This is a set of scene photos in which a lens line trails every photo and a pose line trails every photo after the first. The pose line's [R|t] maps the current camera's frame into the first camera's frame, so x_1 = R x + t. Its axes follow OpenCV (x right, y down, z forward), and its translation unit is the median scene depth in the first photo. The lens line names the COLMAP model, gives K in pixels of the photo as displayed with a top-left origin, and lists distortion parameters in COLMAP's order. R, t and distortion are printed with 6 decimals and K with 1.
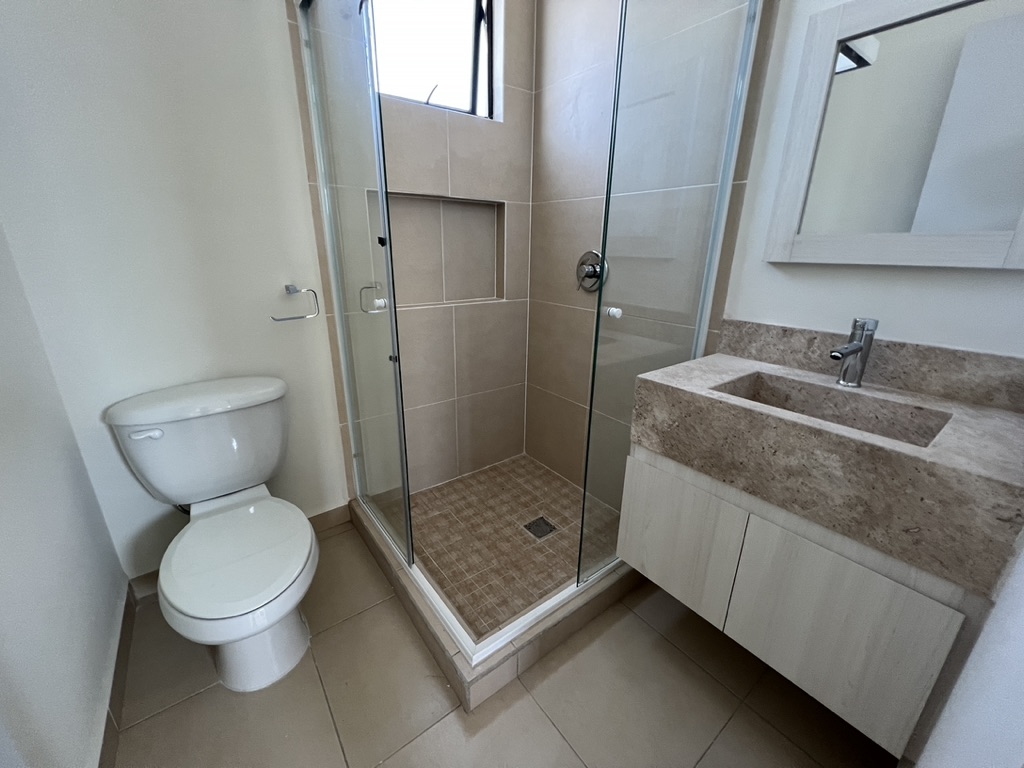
lens RADIAL K [[412.6, 0, 510.0], [0, 412.6, 385.1], [0, 0, 1]] dist [-0.003841, 0.002210]
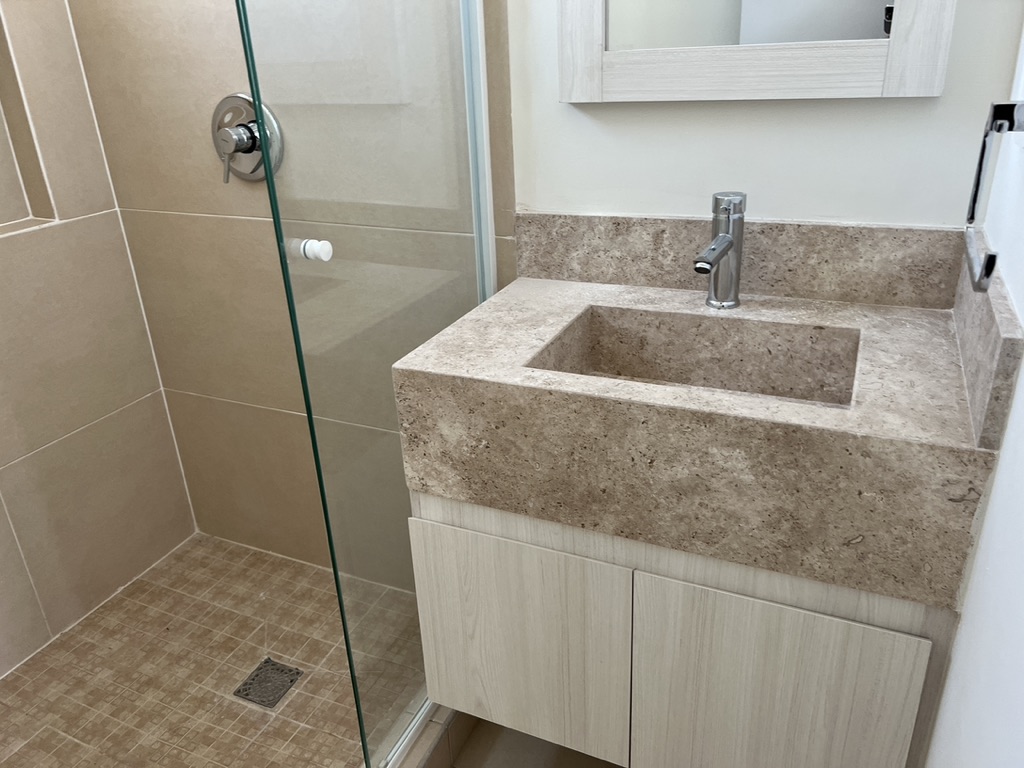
lens RADIAL K [[772.2, 0, 508.4], [0, 772.2, 381.3], [0, 0, 1]] dist [0.060634, -0.070065]
pose [[0.878413, -0.240292, 0.413099, 0.041425], [0.202838, 0.970138, 0.132997, -0.101348], [-0.432721, -0.033034, 0.900922, 0.096890]]
